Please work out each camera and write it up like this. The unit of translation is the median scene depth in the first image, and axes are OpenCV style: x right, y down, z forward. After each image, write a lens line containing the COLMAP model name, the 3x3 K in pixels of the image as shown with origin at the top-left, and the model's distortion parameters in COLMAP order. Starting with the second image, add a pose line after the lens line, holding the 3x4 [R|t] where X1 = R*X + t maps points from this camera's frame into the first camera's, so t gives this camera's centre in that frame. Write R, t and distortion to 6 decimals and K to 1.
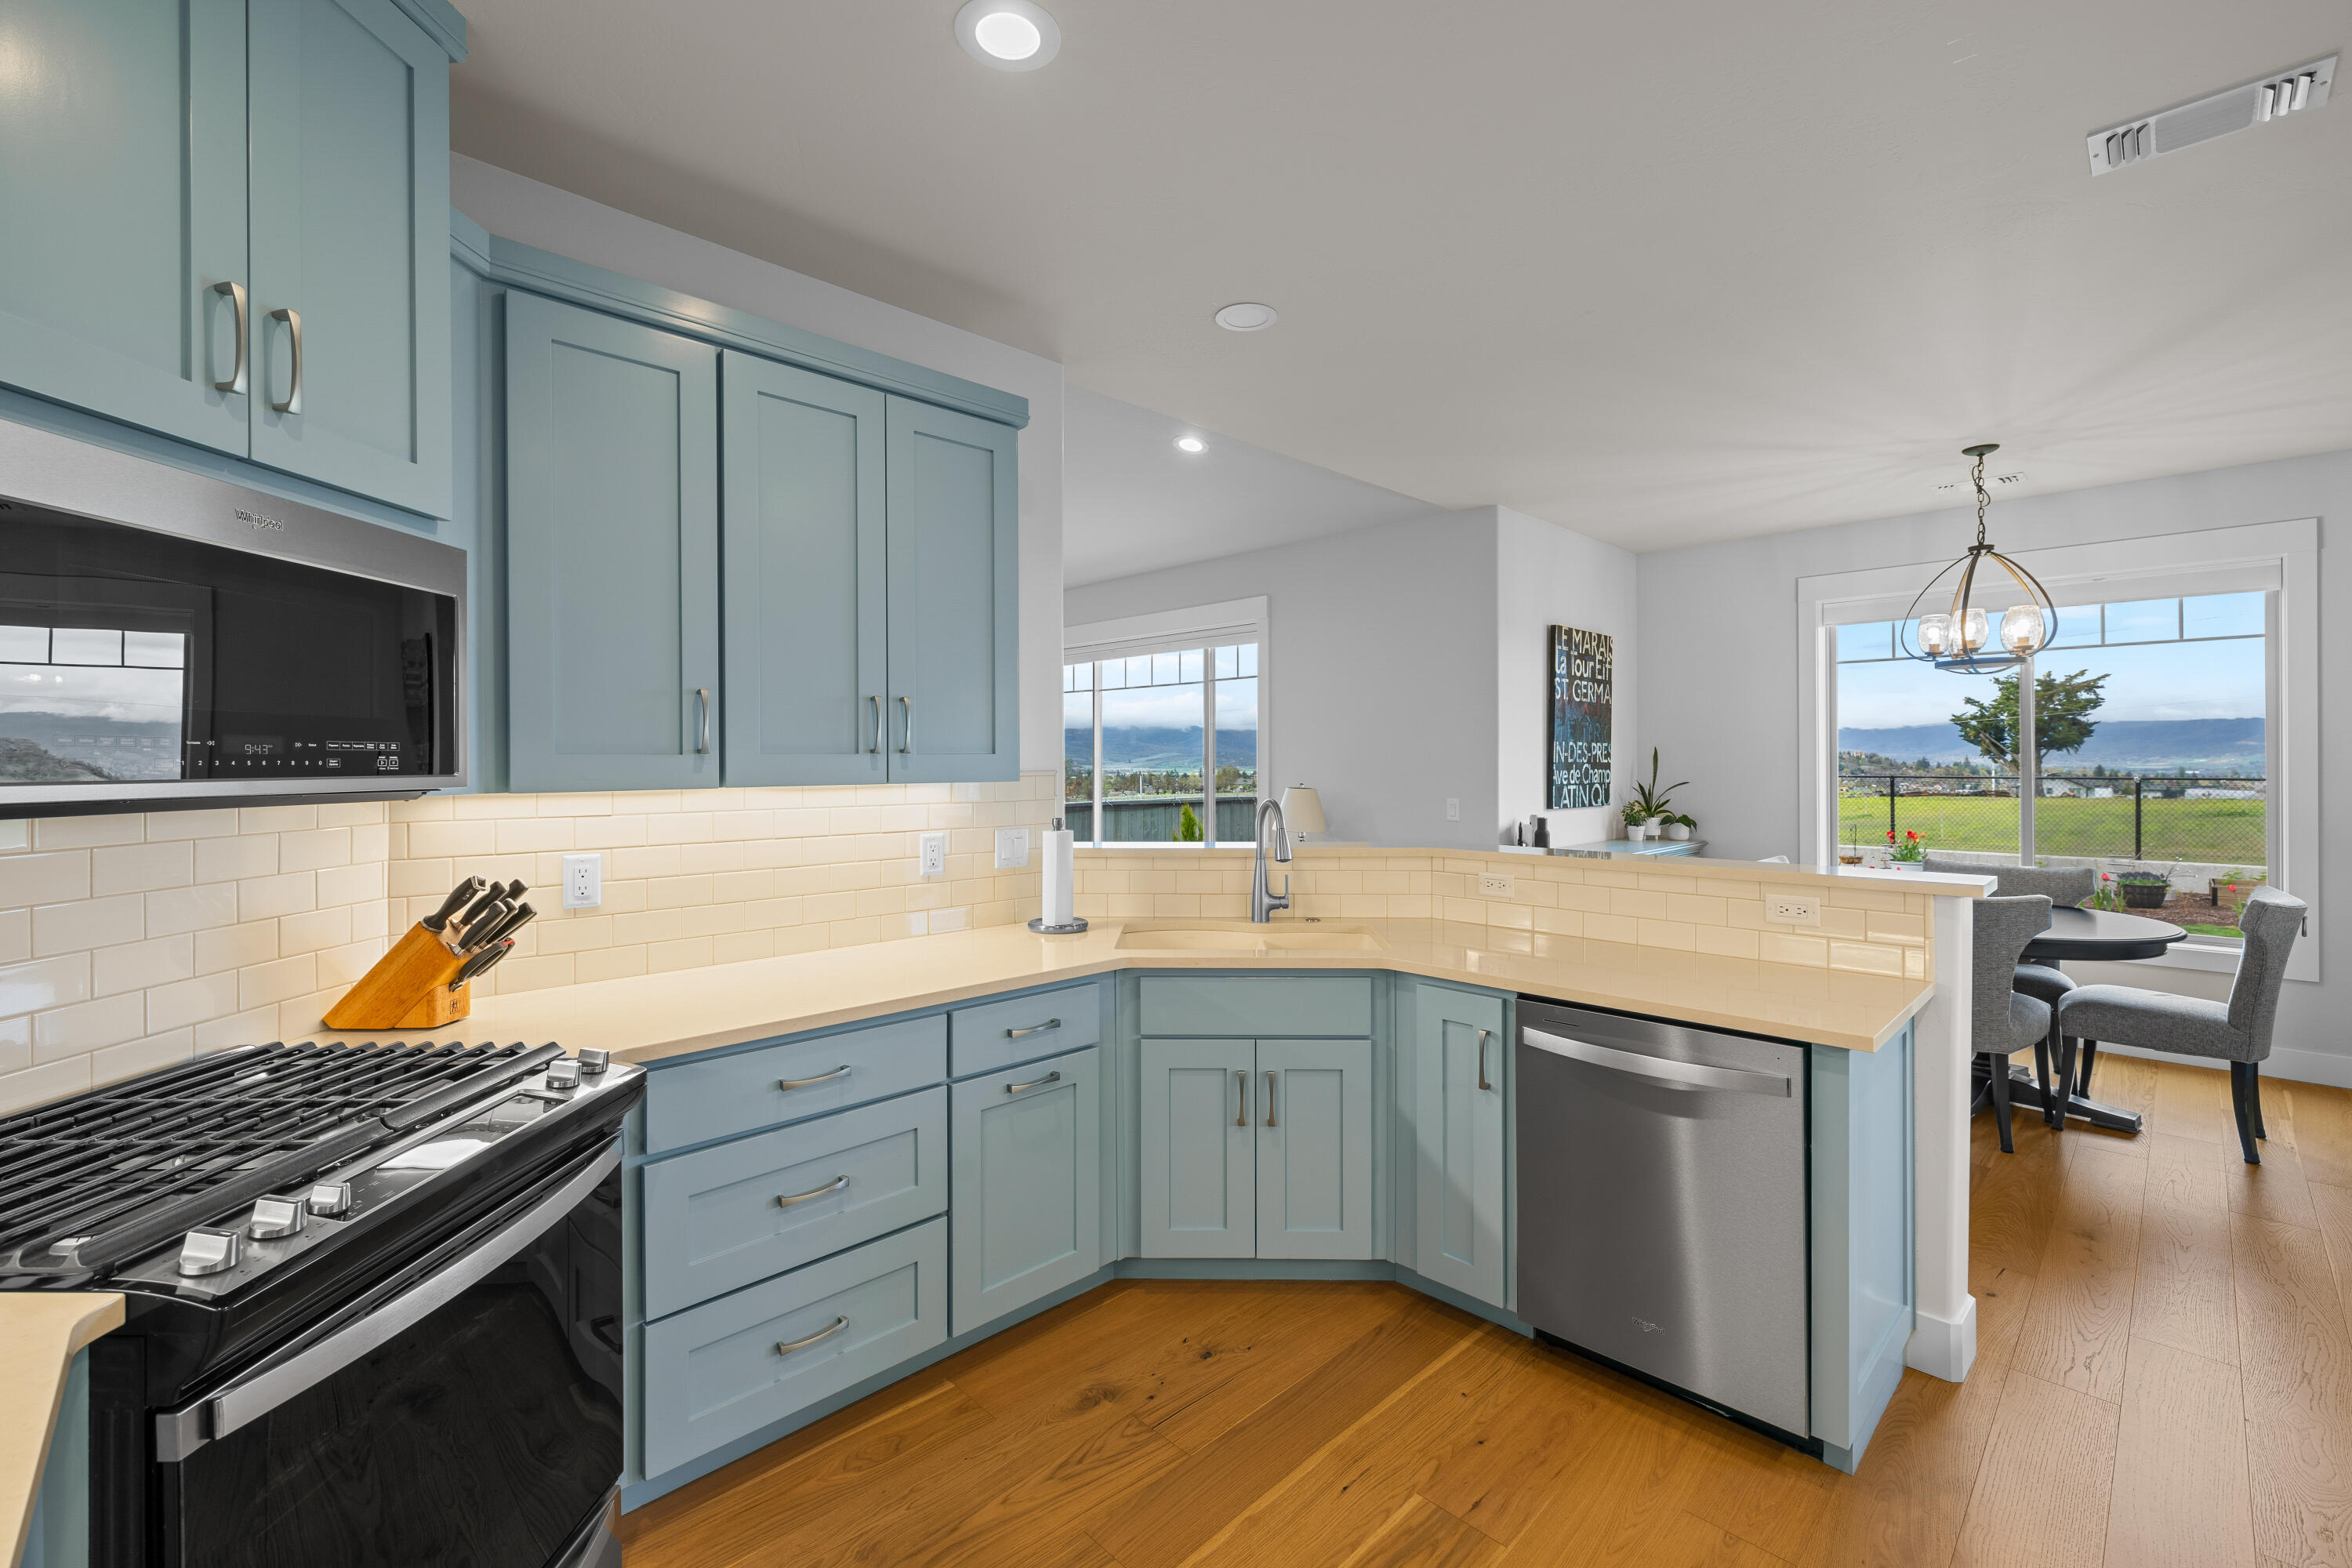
lens RADIAL K [[1003.1, 0, 1173.9], [0, 1003.1, 770.0], [0, 0, 1]] dist [0.000609, -0.000031]
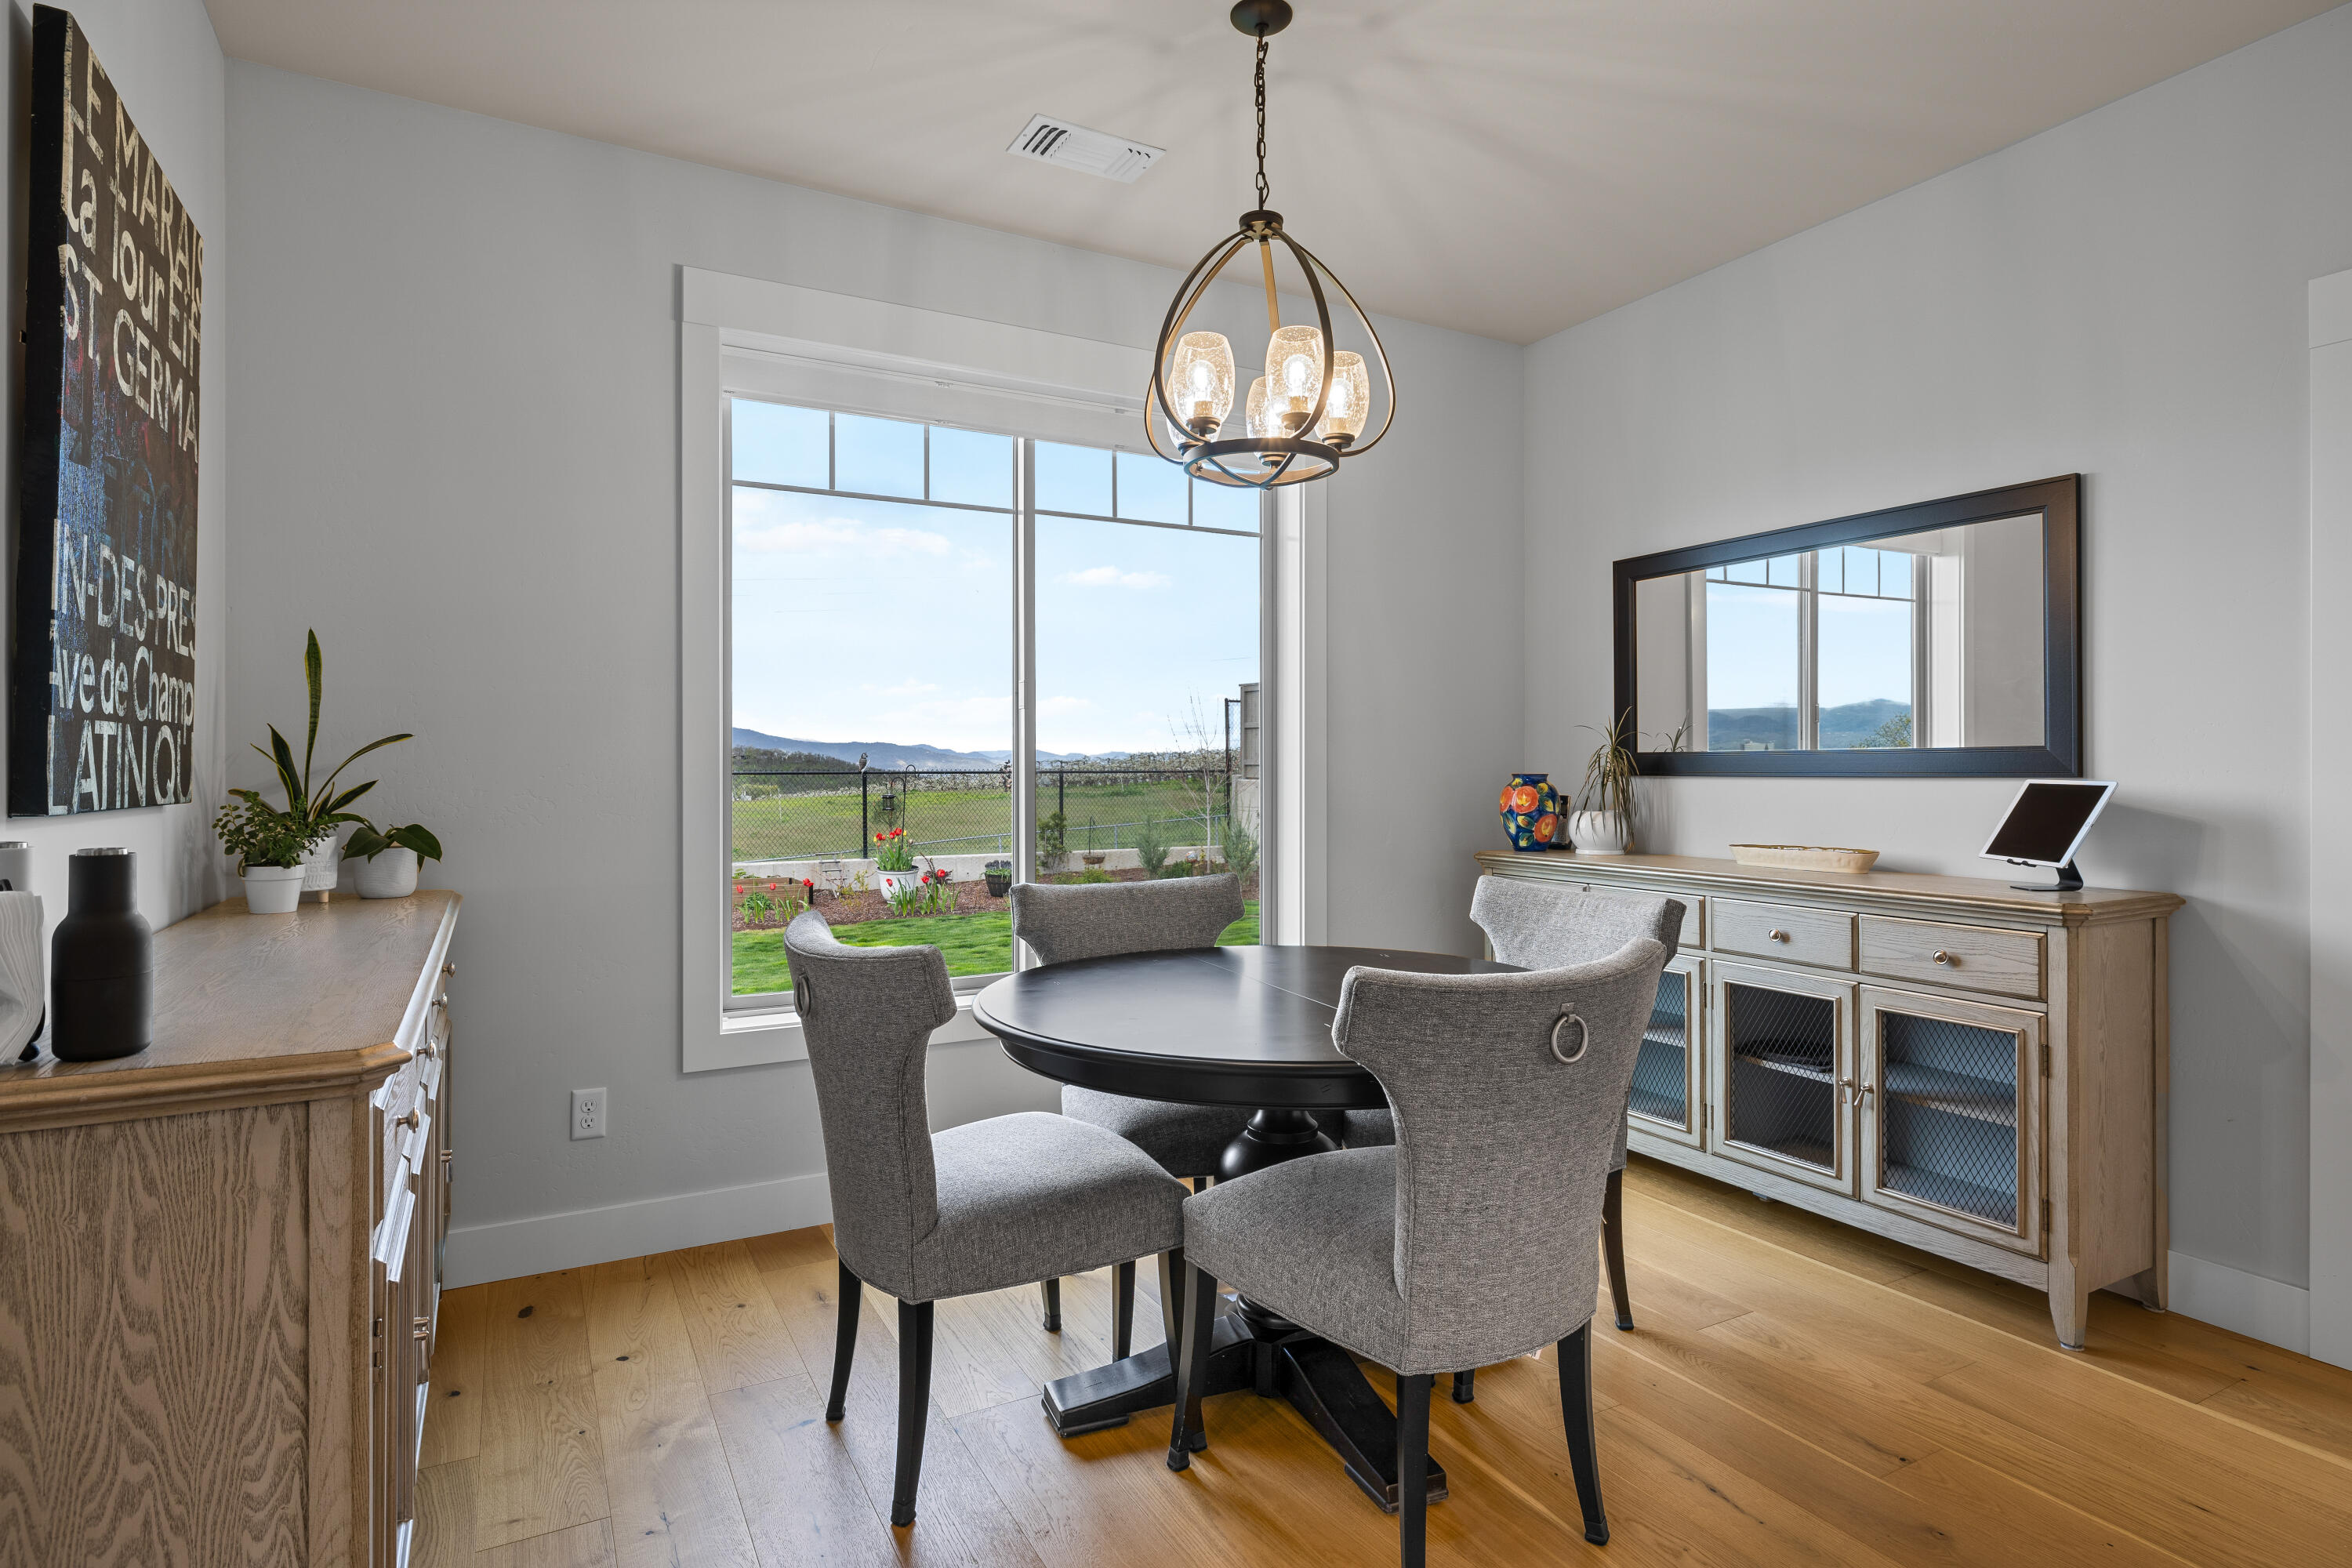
lens RADIAL K [[1227.5, 0, 1172.5], [0, 1227.5, 769.2], [0, 0, 1]] dist [-0.001314, -0.000508]
pose [[0.278494, 0.001735, 0.960436, 0.167226], [0.006923, 0.999969, -0.003814, 0.028343], [-0.960413, 0.007712, 0.278473, 0.619917]]
